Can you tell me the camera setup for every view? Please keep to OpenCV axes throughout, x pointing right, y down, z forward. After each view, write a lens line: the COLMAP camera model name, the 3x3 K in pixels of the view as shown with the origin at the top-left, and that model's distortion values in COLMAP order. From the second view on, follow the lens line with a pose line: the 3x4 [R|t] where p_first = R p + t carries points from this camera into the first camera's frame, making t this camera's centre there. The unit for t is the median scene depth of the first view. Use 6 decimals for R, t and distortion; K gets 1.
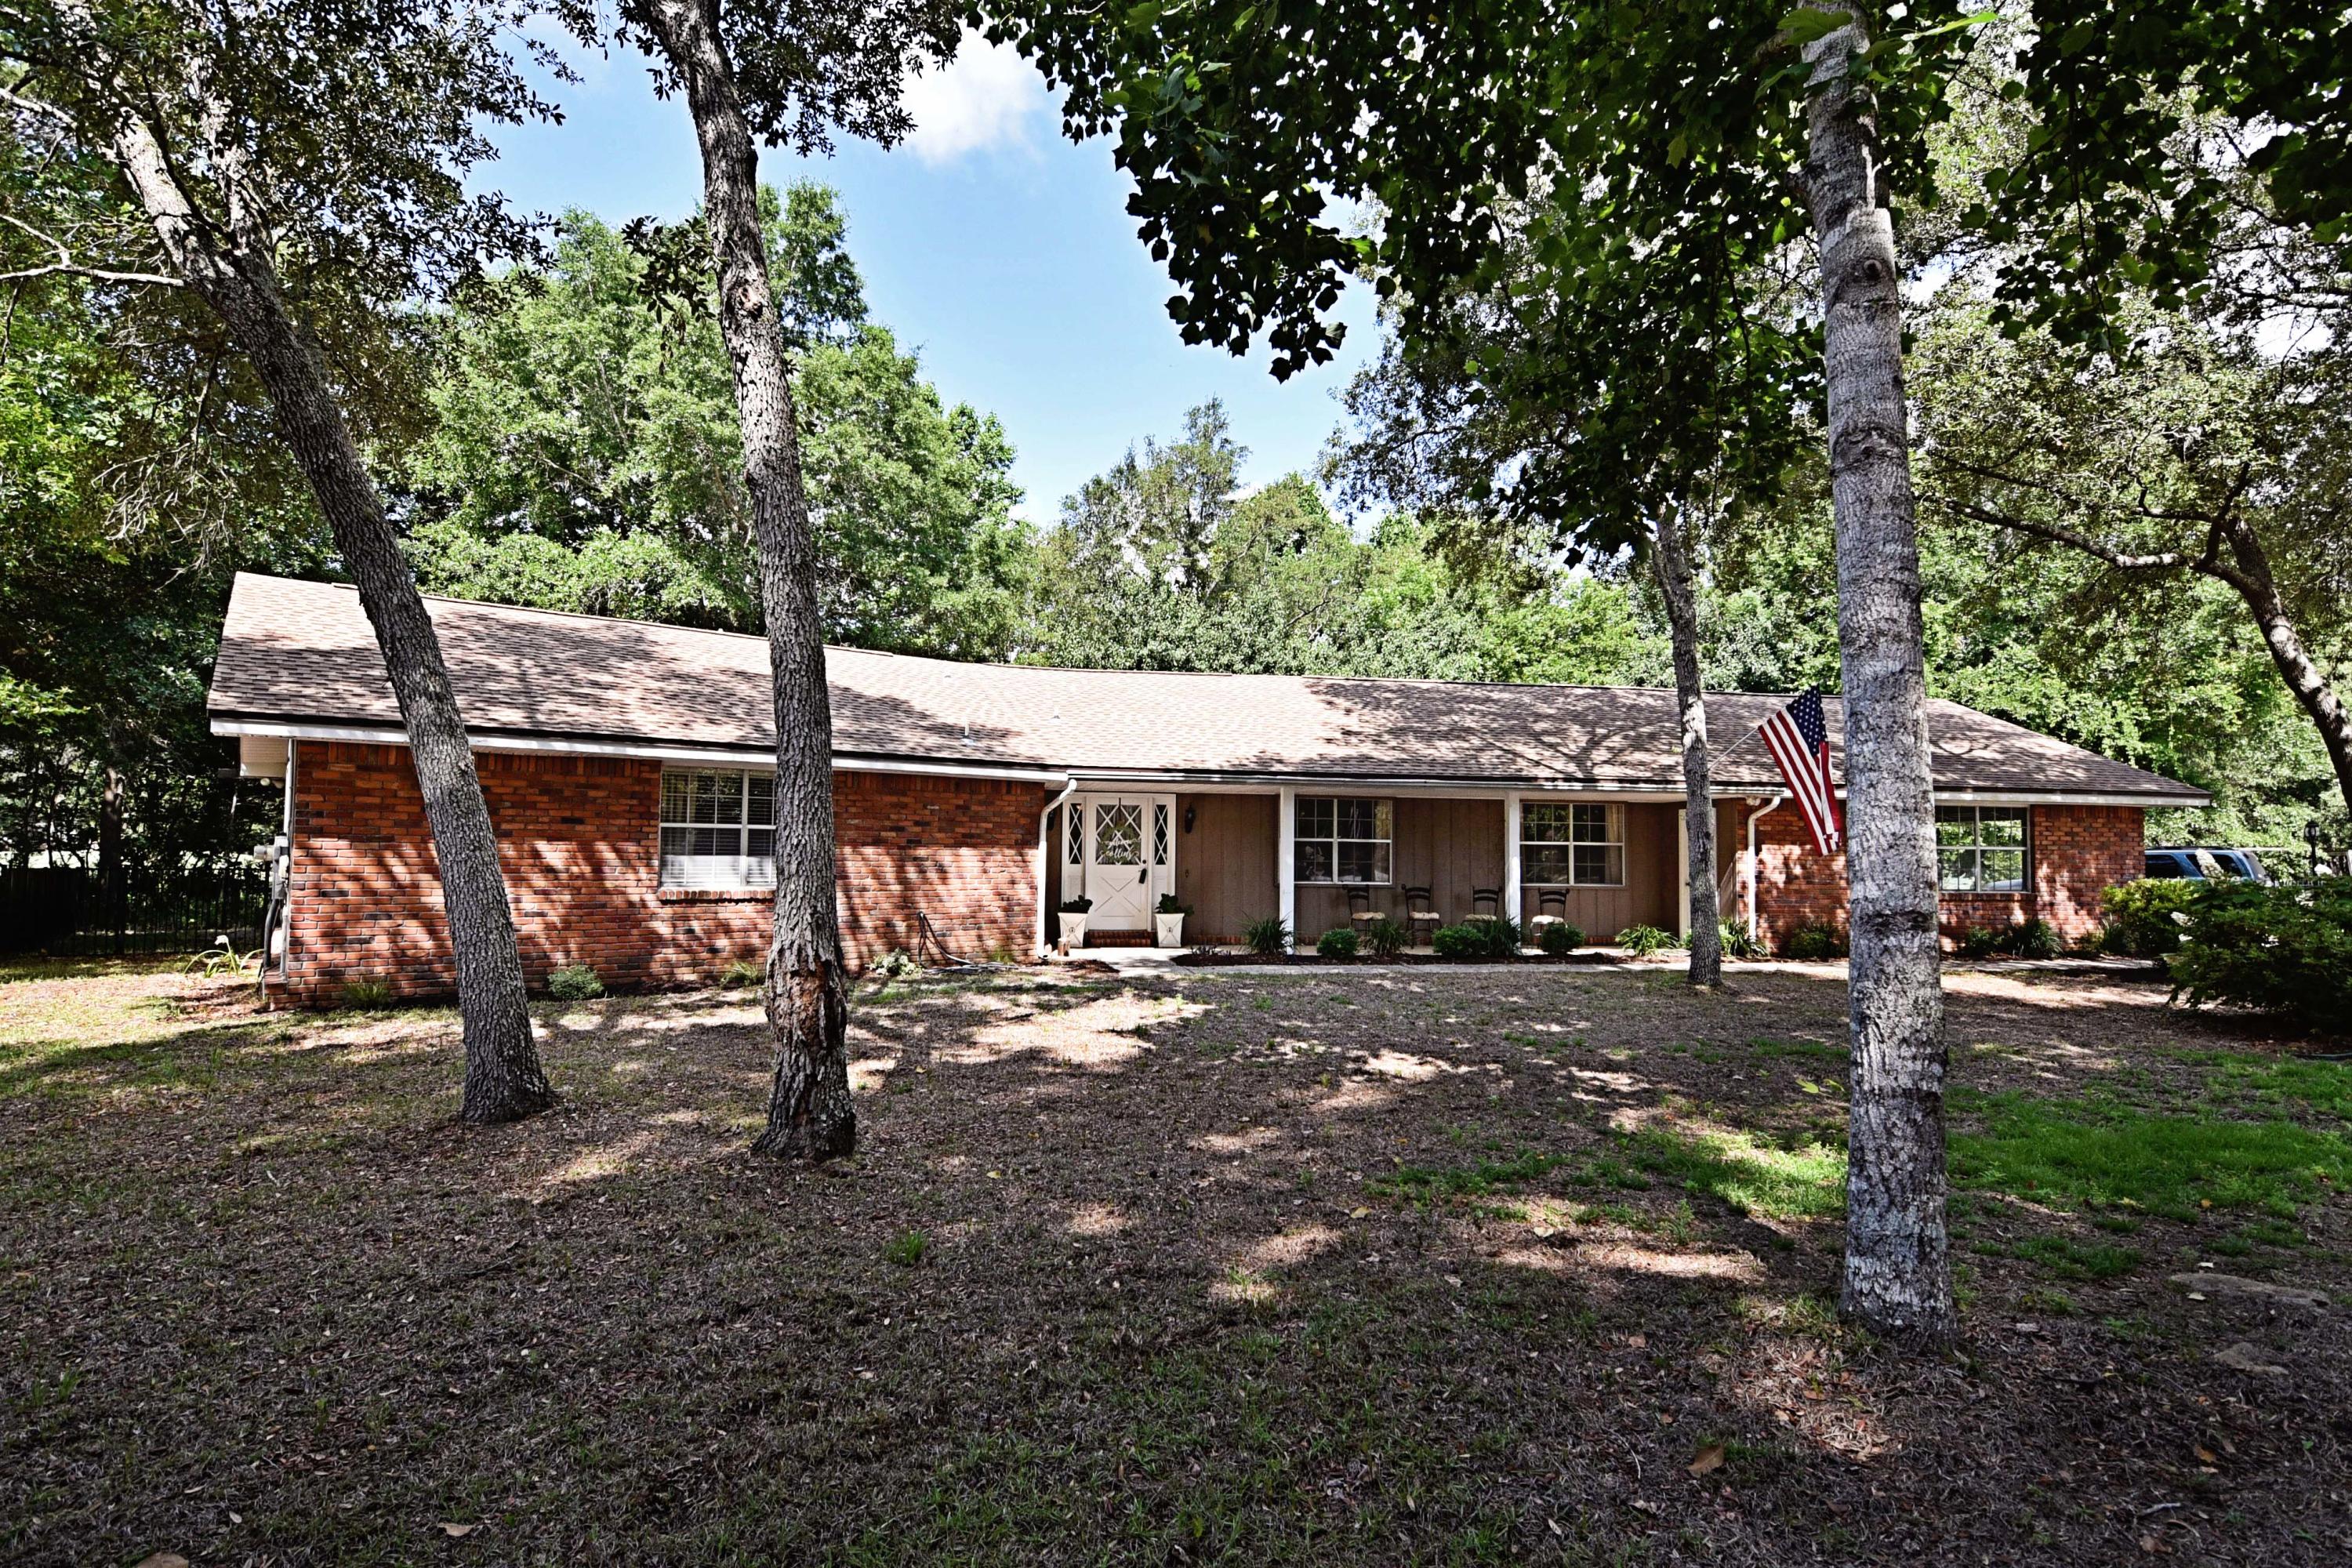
lens RADIAL K [[1146.3, 0, 1176.0], [0, 1146.3, 784.0], [0, 0, 1]] dist [0.000239, -0.006749]
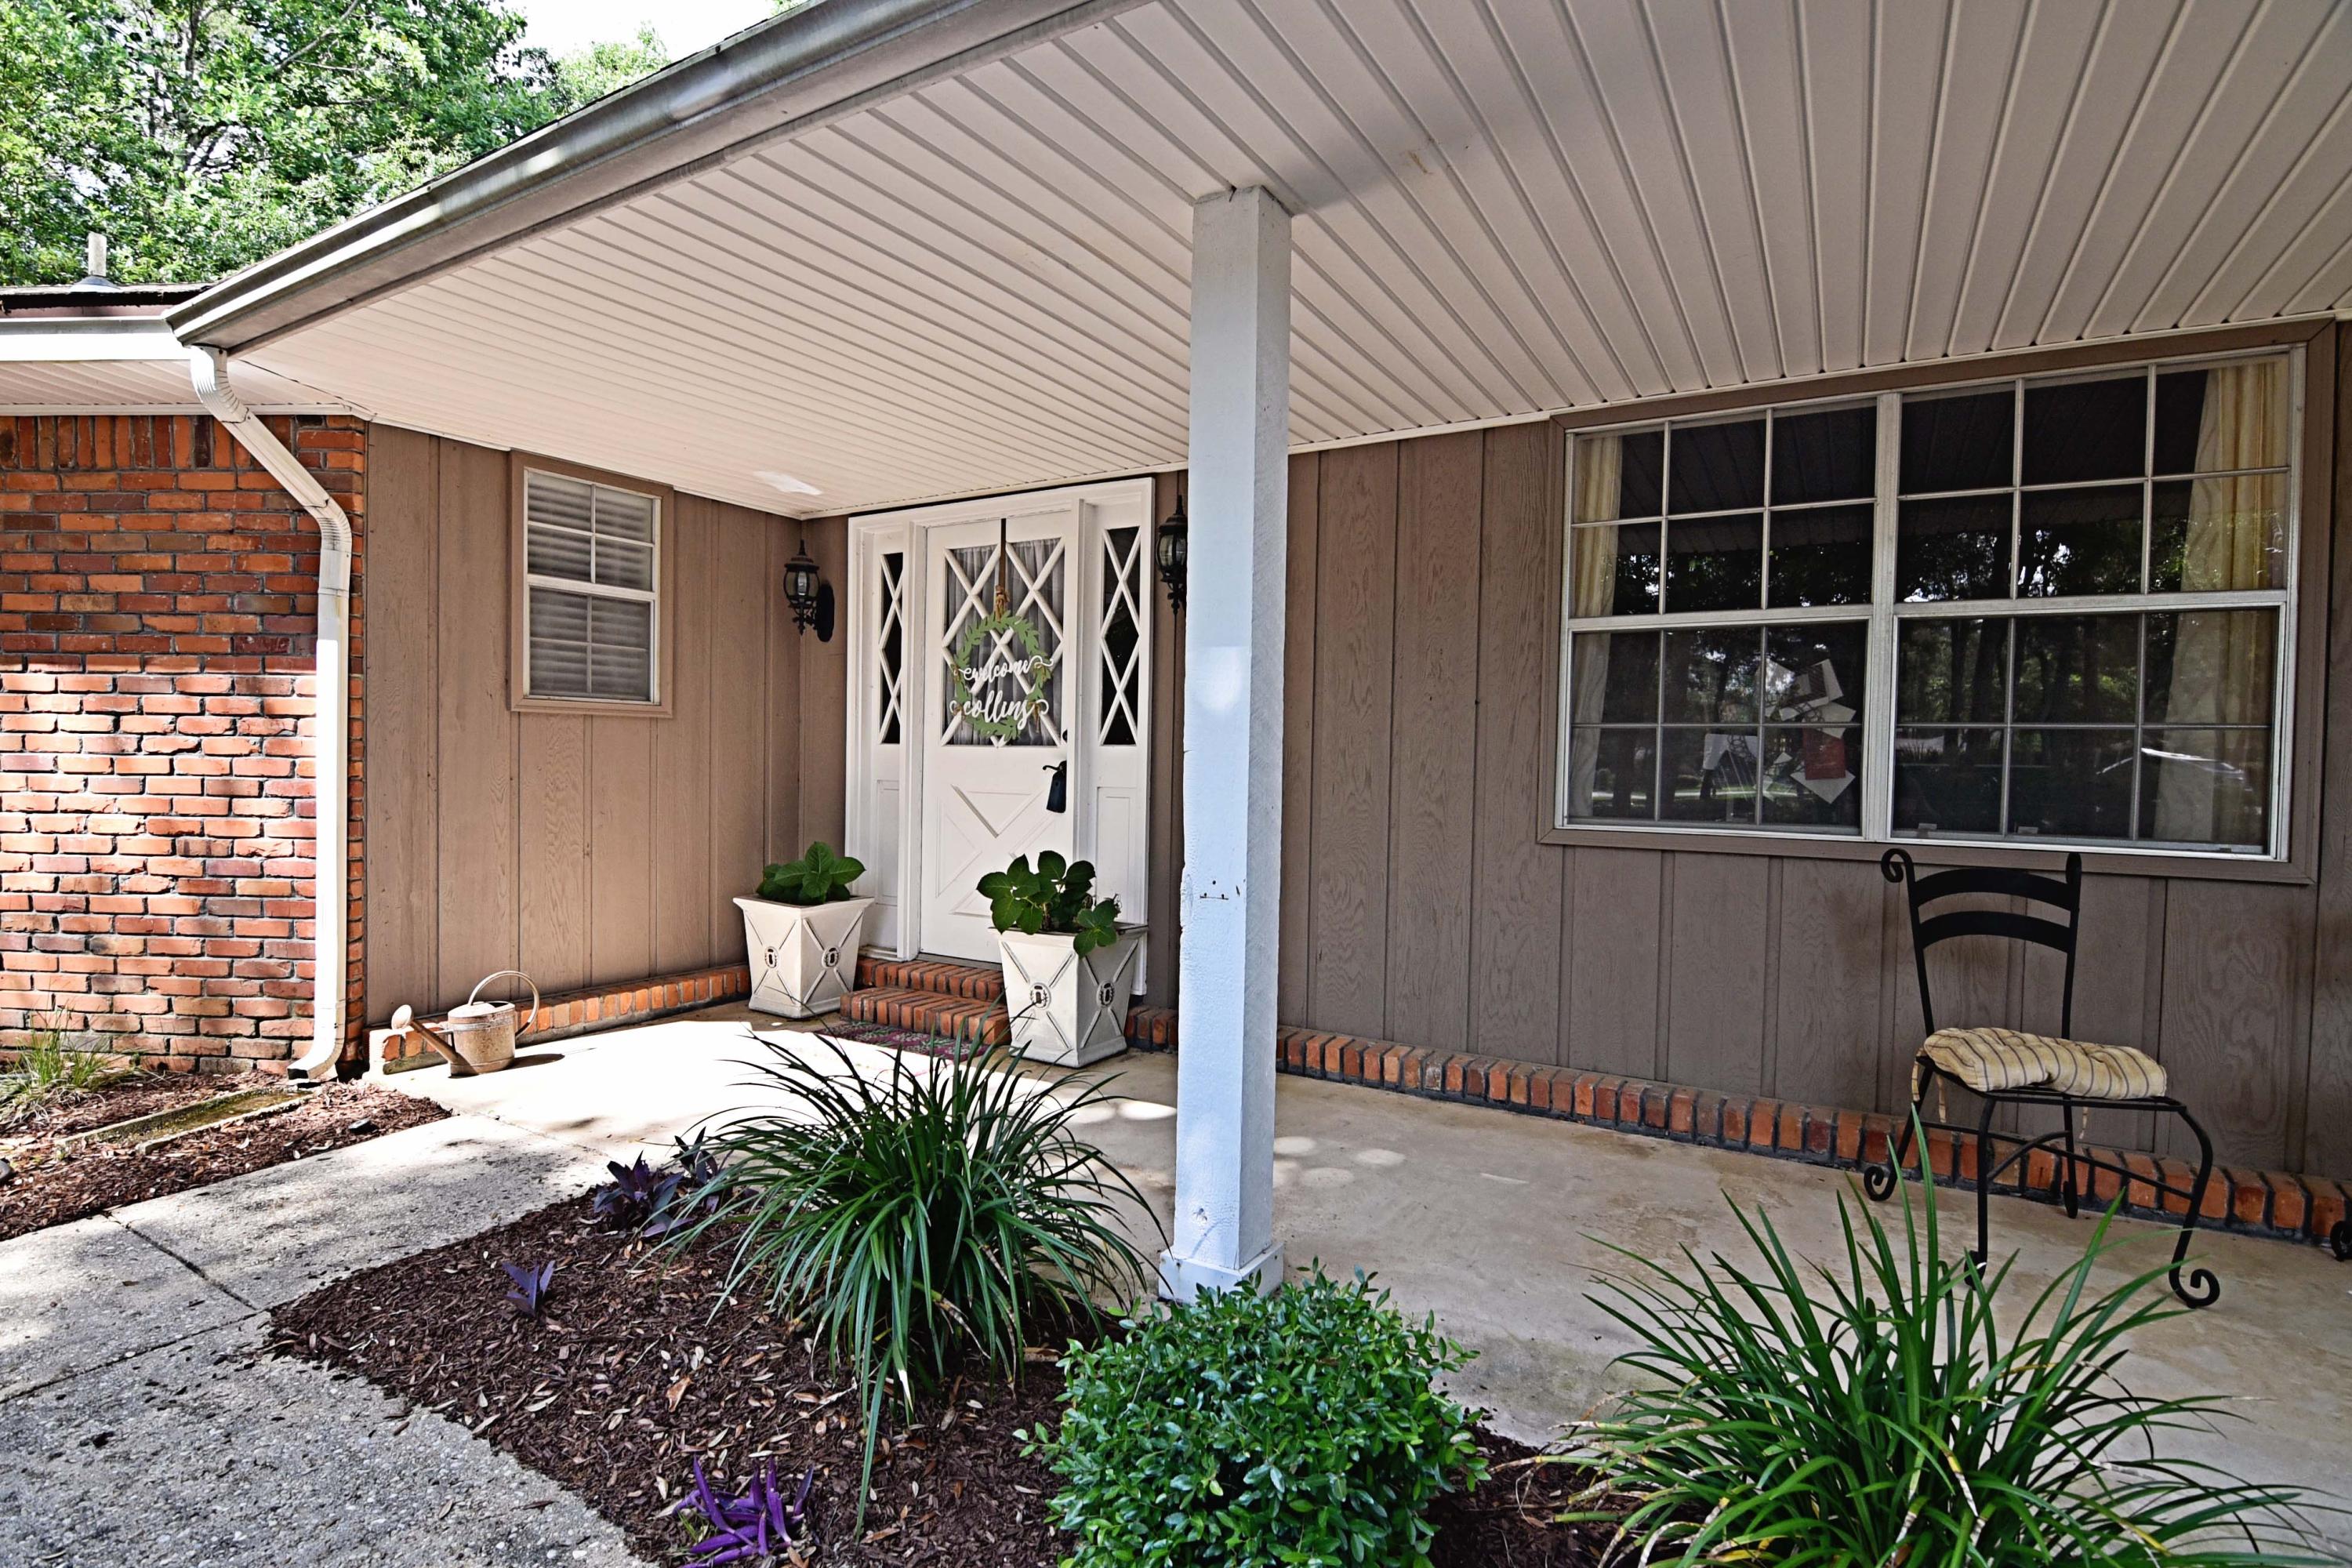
lens RADIAL K [[1146.3, 0, 1176.0], [0, 1146.3, 784.0], [0, 0, 1]] dist [0.000239, -0.006749]
pose [[0.757138, 0.017663, -0.653016, 0.176141], [0.027553, 0.997881, 0.058938, 0.063527], [0.652674, -0.062617, 0.755047, 0.807214]]
